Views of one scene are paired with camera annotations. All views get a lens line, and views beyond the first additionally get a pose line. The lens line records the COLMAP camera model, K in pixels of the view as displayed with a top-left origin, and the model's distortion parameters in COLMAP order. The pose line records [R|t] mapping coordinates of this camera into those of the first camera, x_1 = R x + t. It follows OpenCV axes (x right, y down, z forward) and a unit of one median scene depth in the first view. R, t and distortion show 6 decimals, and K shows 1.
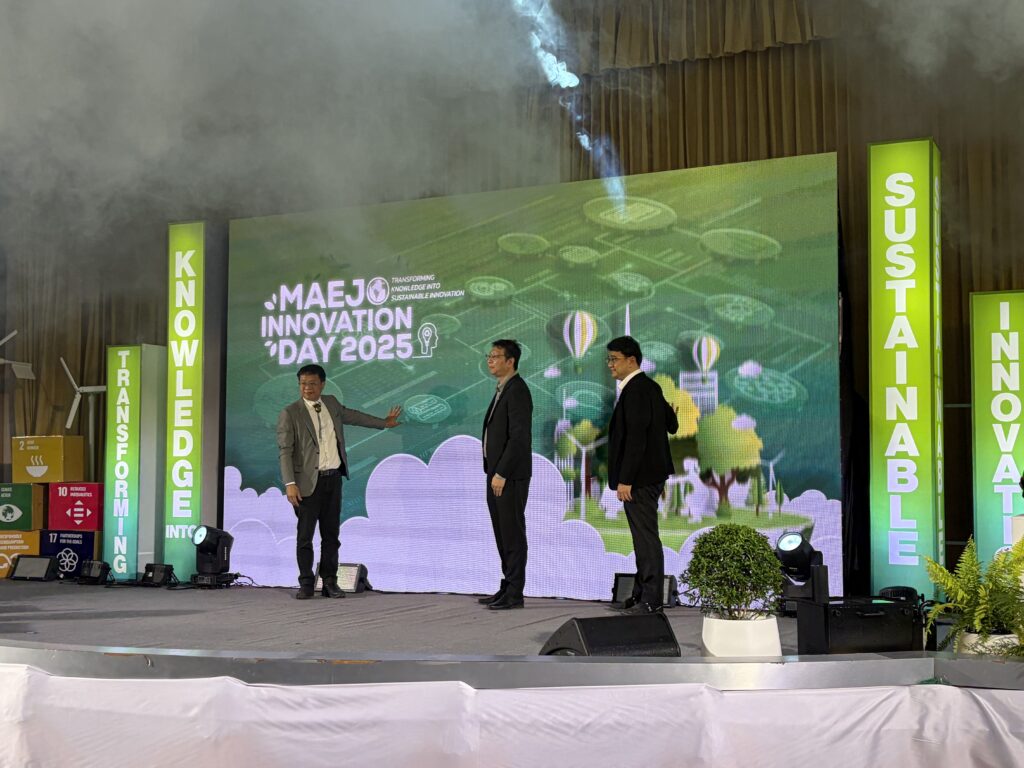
lens RADIAL K [[1312.2, 0, 512.2], [0, 1312.2, 404.0], [0, 0, 1]] dist [0.024906, -0.013551]
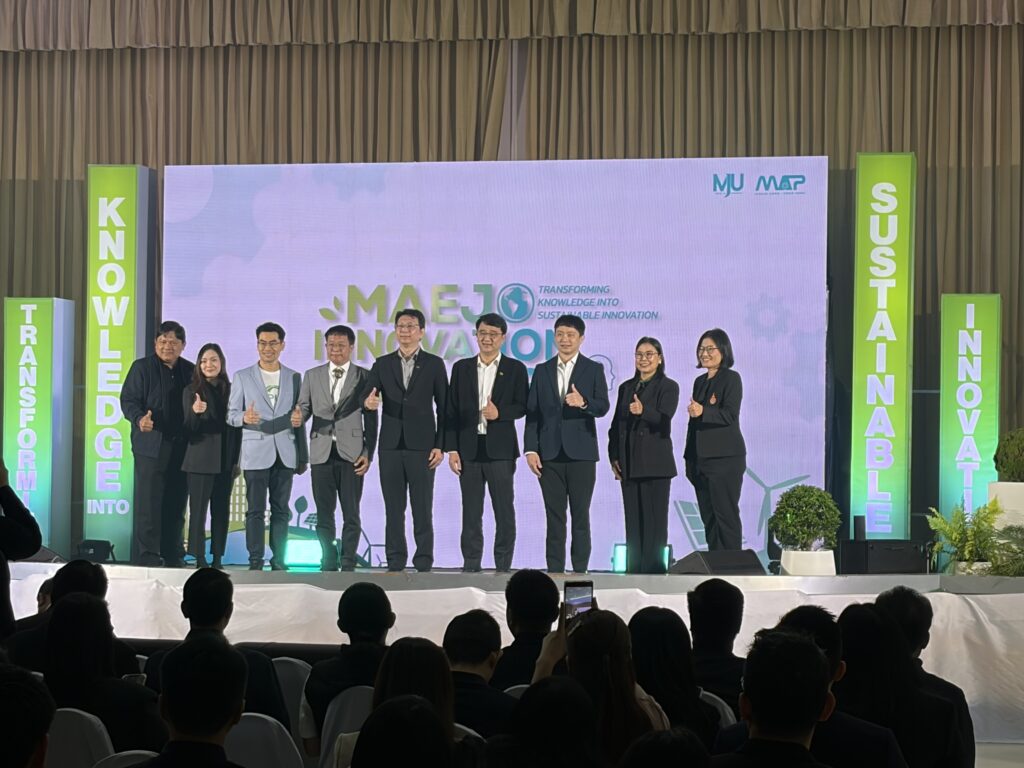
lens RADIAL K [[2770.2, 0, 512.0], [0, 2770.2, 384.0], [0, 0, 1]] dist [0.121244, 0.875291]
pose [[0.971657, 0.018930, 0.235634, -0.561644], [-0.025211, 0.999402, 0.023672, -0.052903], [-0.235045, -0.028942, 0.971554, -1.213531]]
